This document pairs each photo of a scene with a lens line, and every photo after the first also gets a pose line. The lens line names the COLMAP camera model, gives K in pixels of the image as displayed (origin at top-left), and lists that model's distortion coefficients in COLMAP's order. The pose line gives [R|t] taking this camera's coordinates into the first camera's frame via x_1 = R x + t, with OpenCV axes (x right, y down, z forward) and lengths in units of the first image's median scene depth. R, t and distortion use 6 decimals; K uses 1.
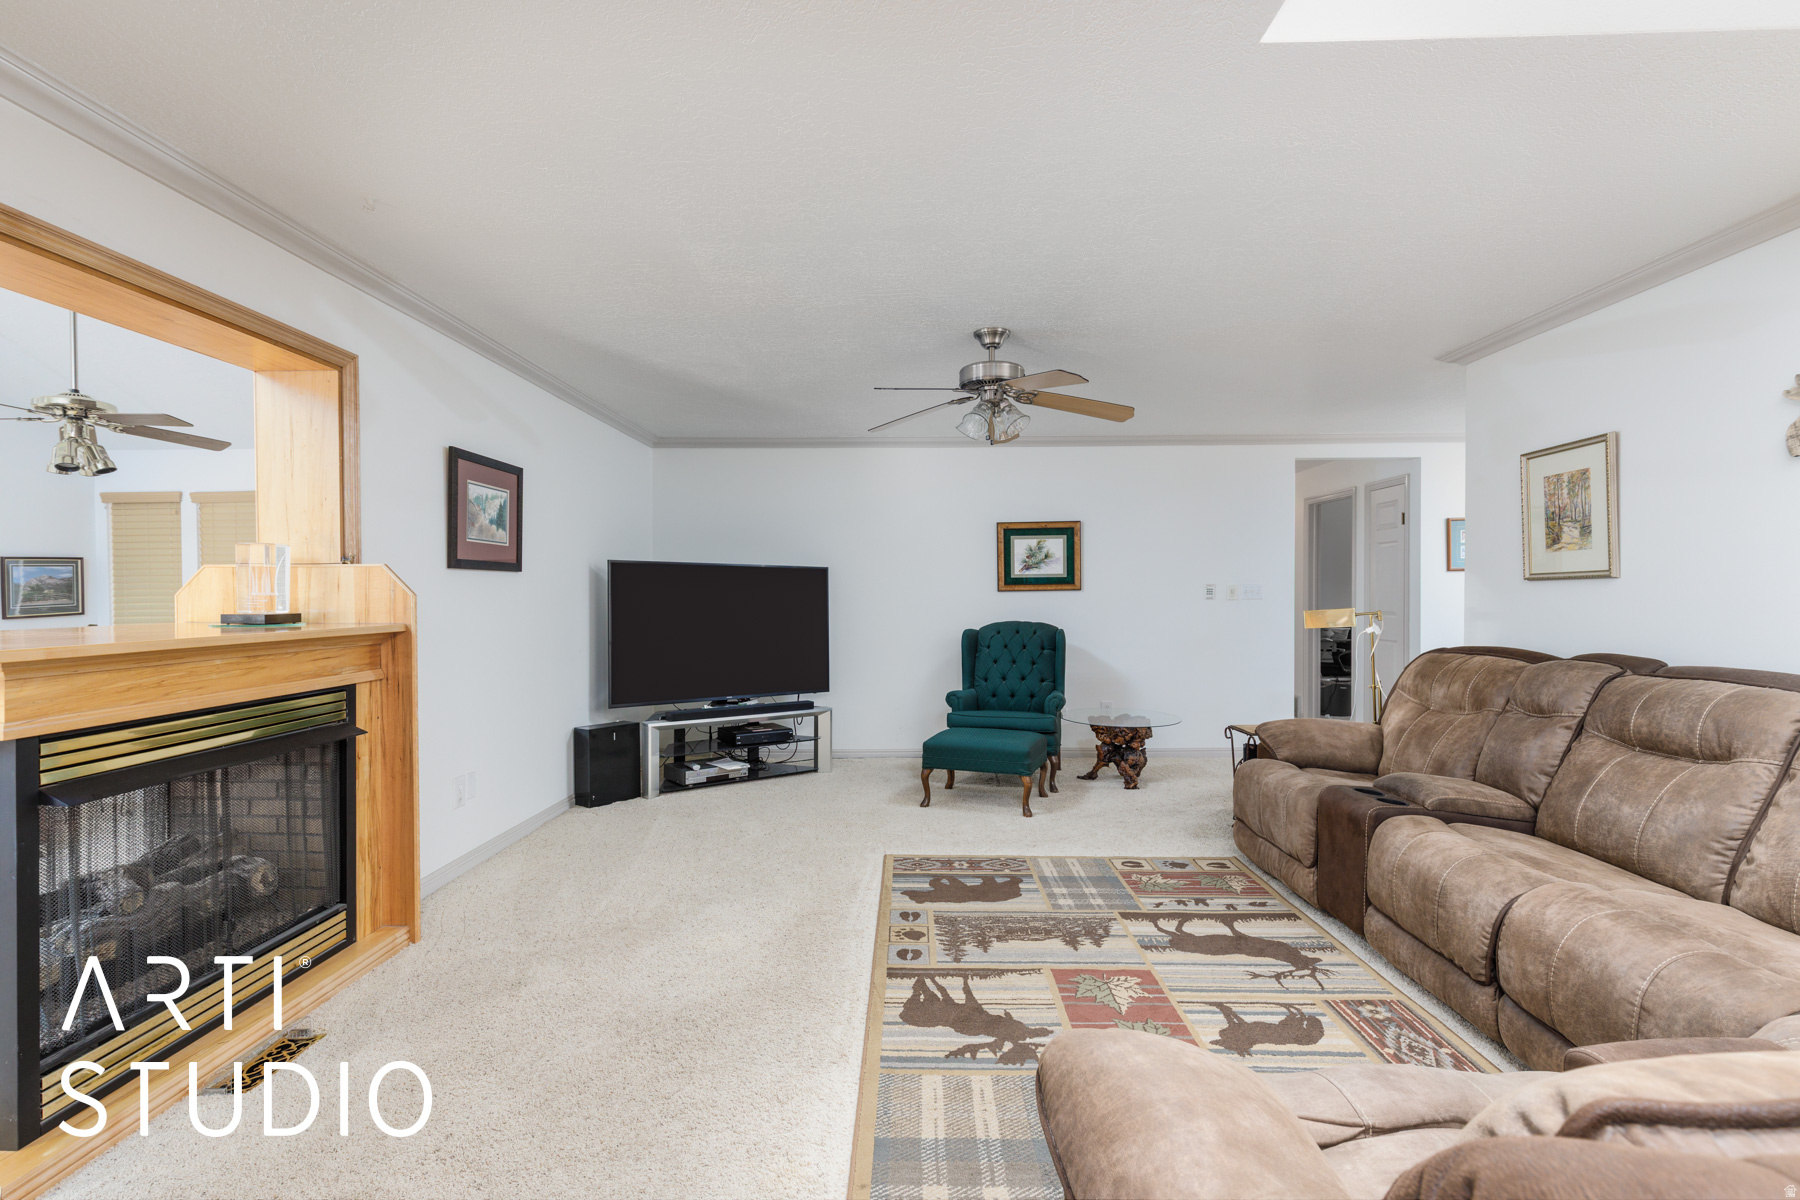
lens RADIAL K [[819.7, 0, 892.5], [0, 819.7, 600.7], [0, 0, 1]] dist [0.013550, 0.000057]
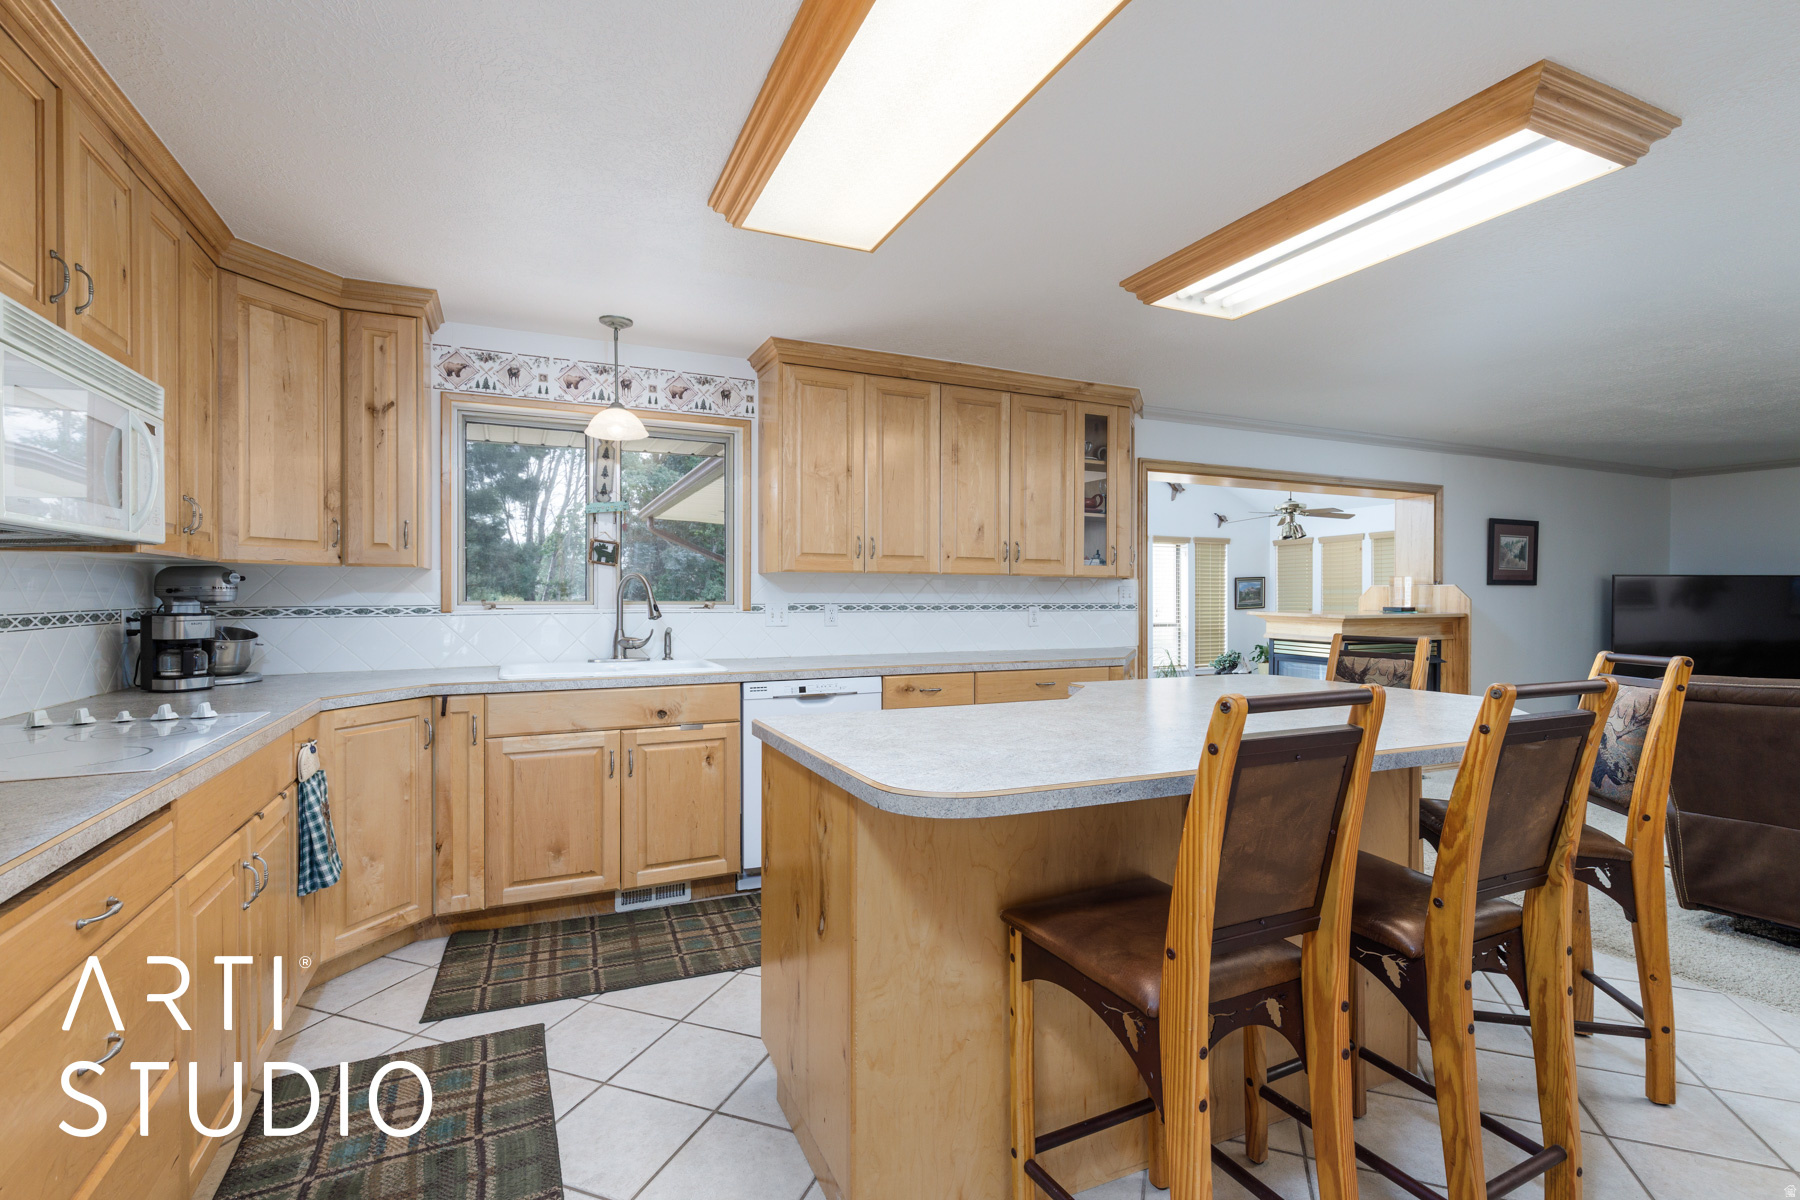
lens RADIAL K [[819.7, 0, 892.5], [0, 819.7, 600.7], [0, 0, 1]] dist [0.013550, 0.000057]
pose [[0.443825, 0.009614, -0.896062, 0.590883], [-0.013375, 0.999902, 0.004103, 0.006397], [0.896014, 0.010164, 0.443910, -1.140311]]
